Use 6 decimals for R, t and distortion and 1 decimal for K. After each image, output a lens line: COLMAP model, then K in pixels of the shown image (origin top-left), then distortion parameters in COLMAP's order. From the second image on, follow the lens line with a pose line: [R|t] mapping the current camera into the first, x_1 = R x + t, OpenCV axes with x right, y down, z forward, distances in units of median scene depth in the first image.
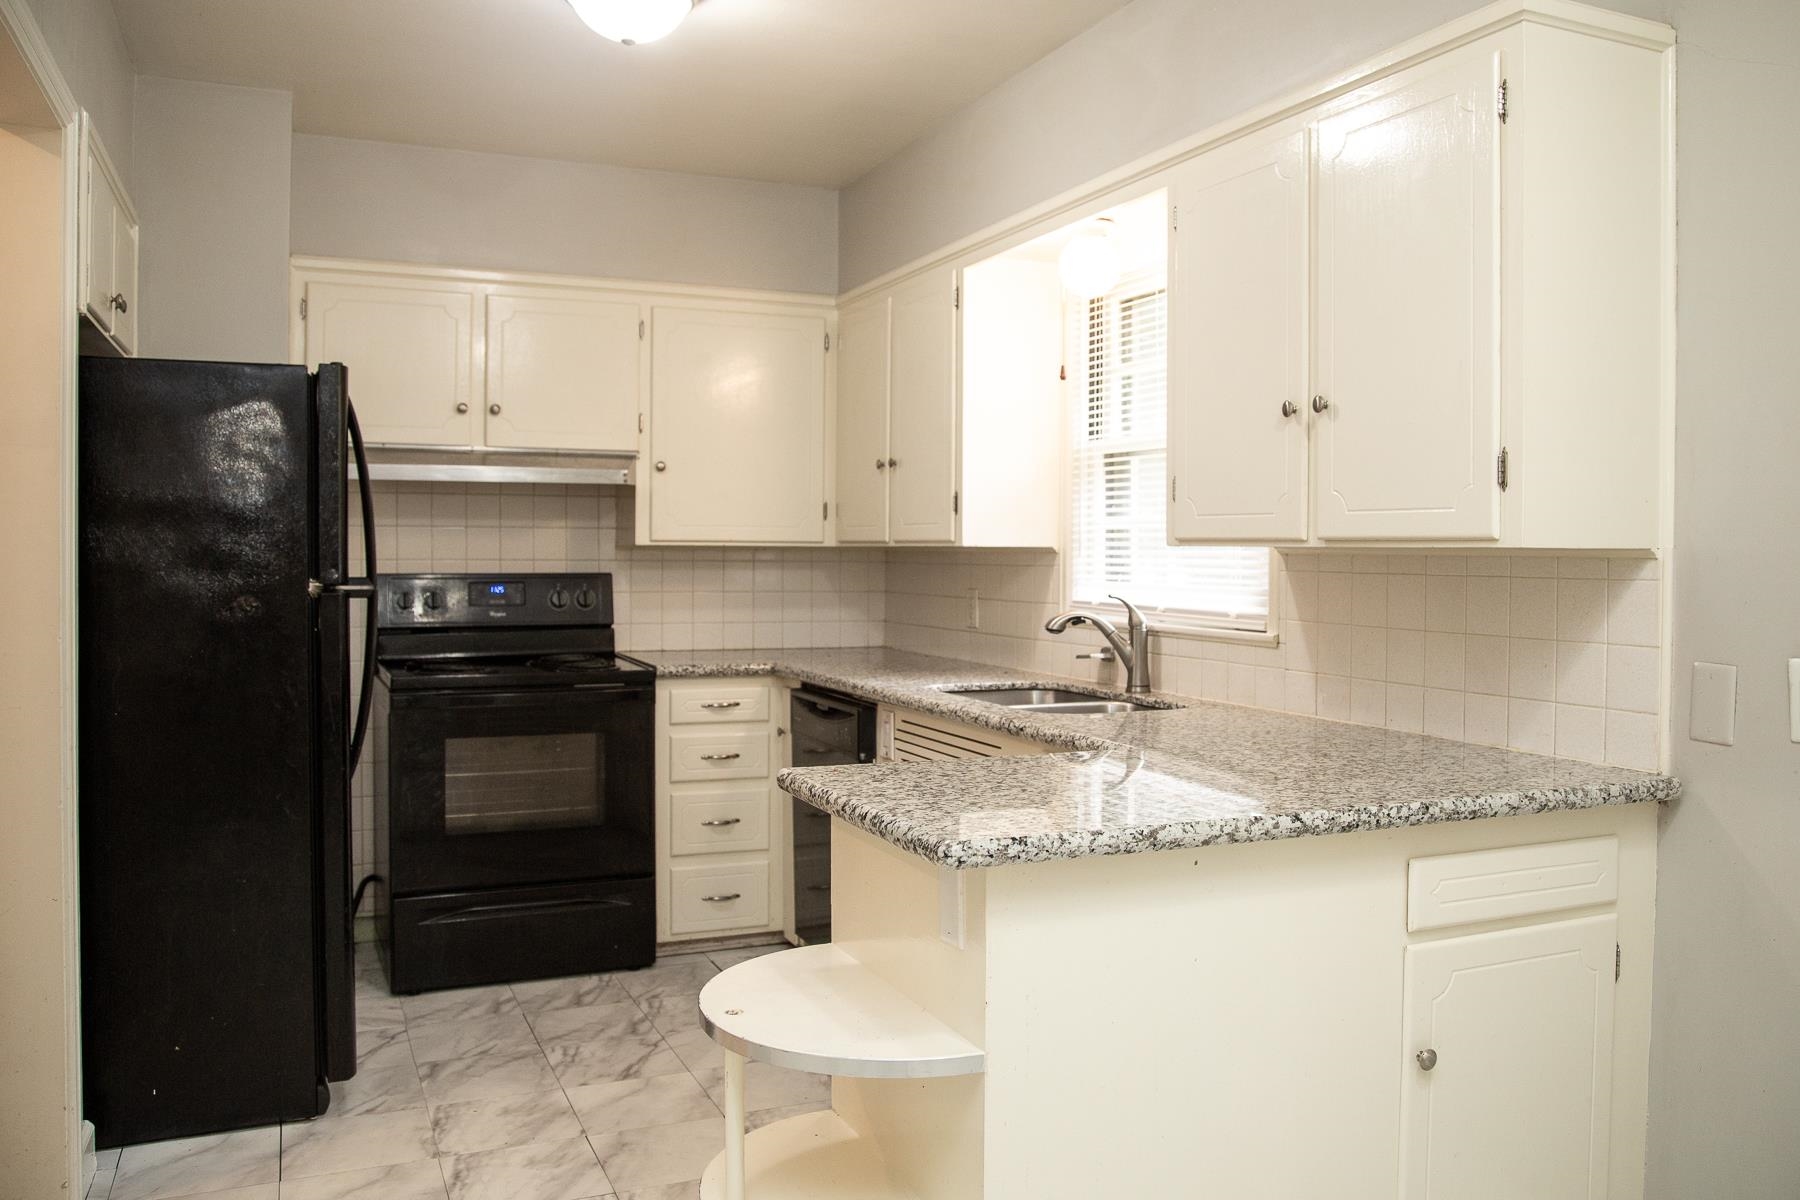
lens RADIAL K [[1457.0, 0, 950.3], [0, 1457.0, 575.7], [0, 0, 1]] dist [-0.071589, 0.009947]
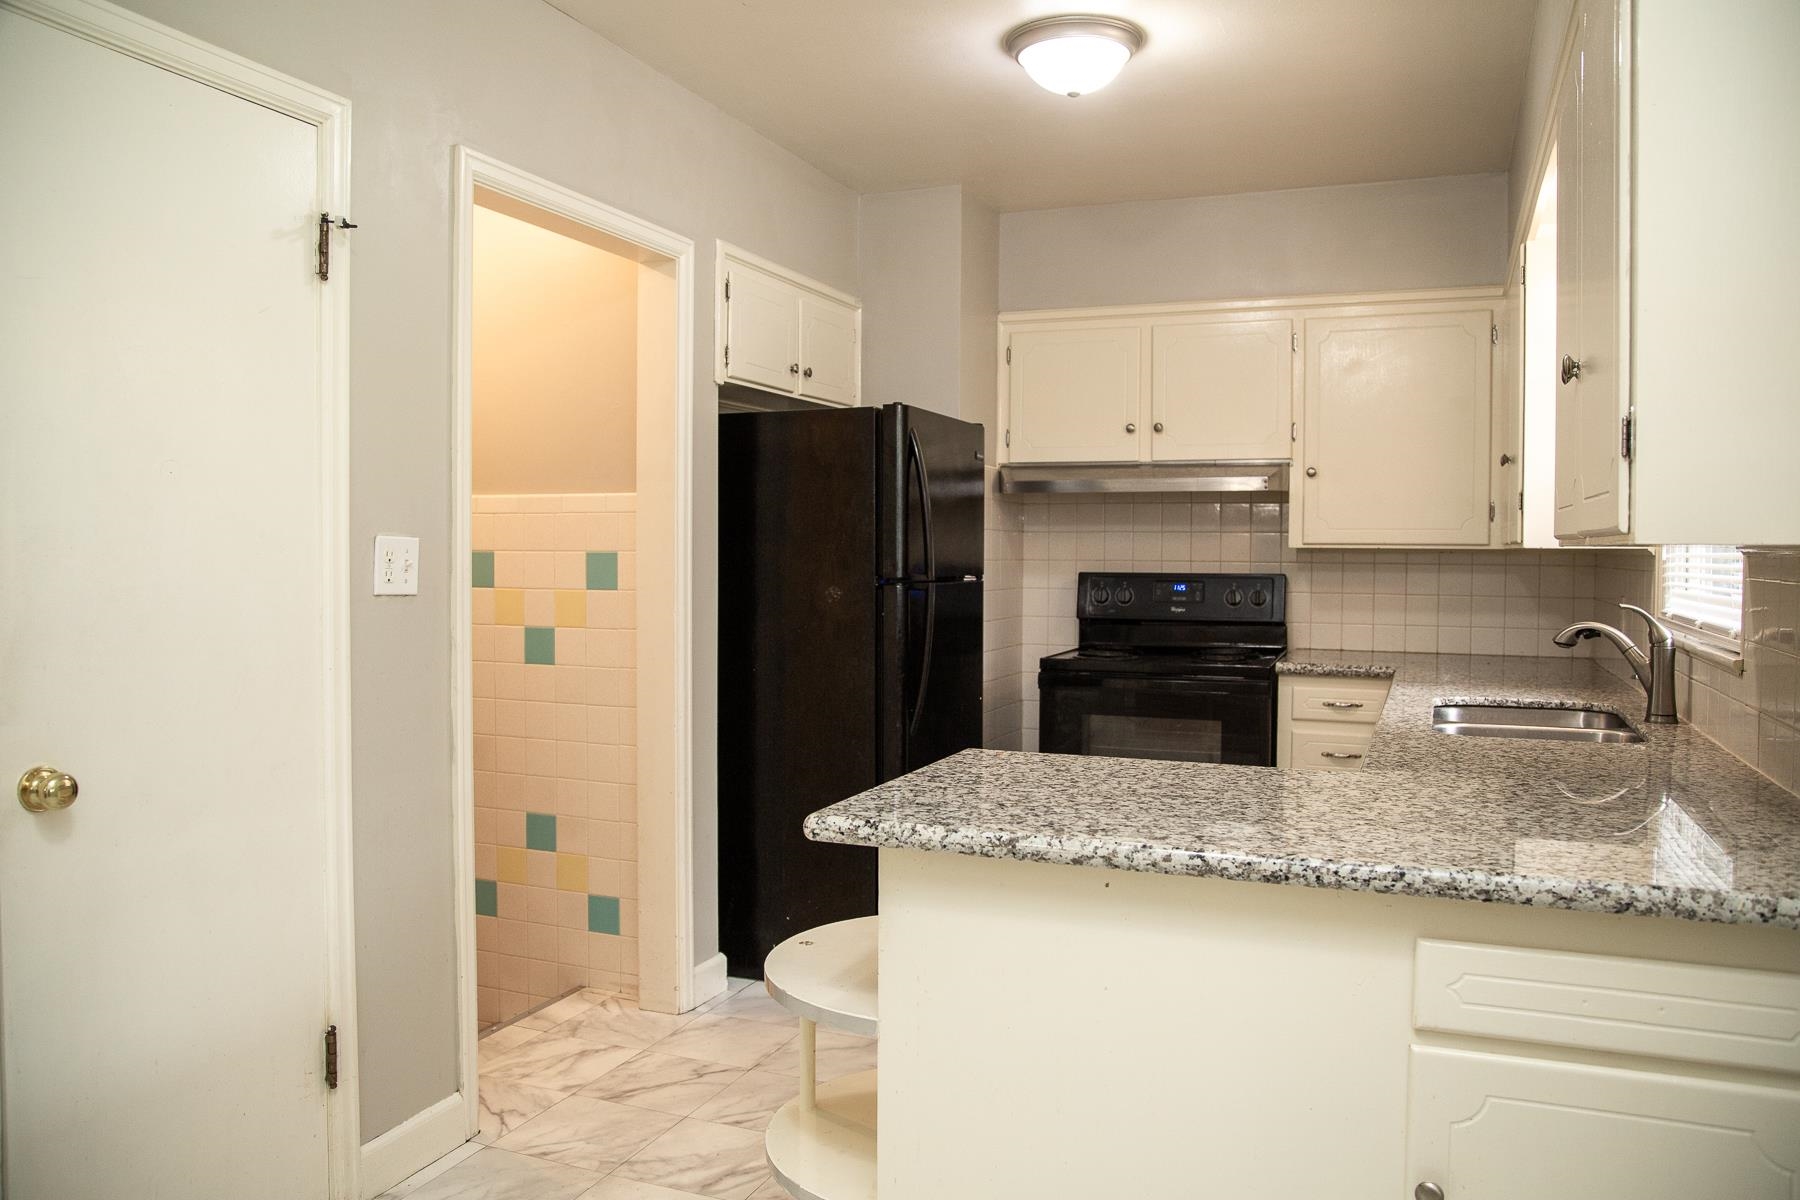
lens RADIAL K [[1333.6, 0, 896.1], [0, 1333.6, 604.5], [0, 0, 1]] dist [-0.094677, 0.058483]
pose [[0.682759, 0.026451, -0.730165, 0.370307], [-0.012247, 0.999618, 0.024761, -0.000313], [0.730541, -0.007963, 0.682822, 0.173823]]
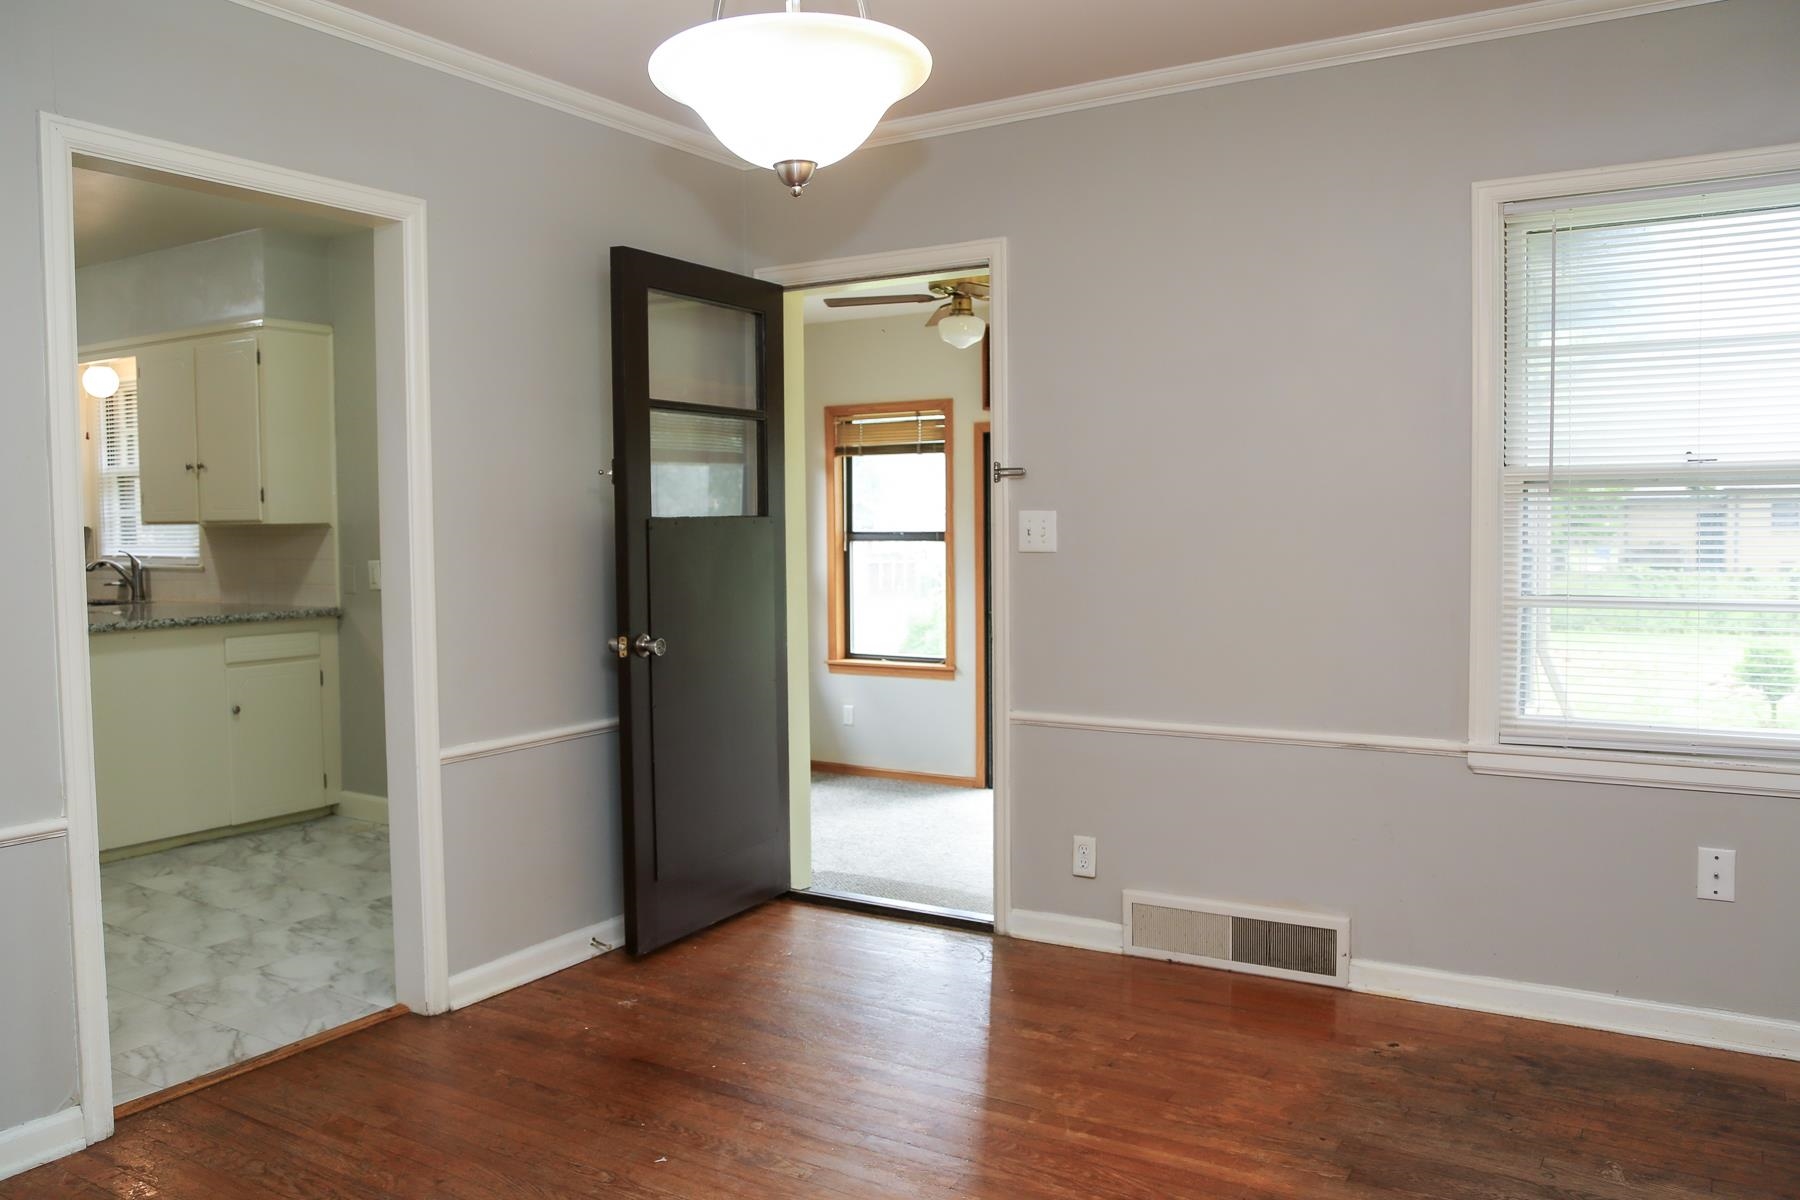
lens RADIAL K [[1333.6, 0, 896.1], [0, 1333.6, 604.5], [0, 0, 1]] dist [-0.094677, 0.058483]
pose [[0.825778, -0.048107, 0.561941, -0.012832], [0.023766, 0.998439, 0.050550, 0.021550], [-0.563495, -0.028387, 0.825632, -1.029101]]
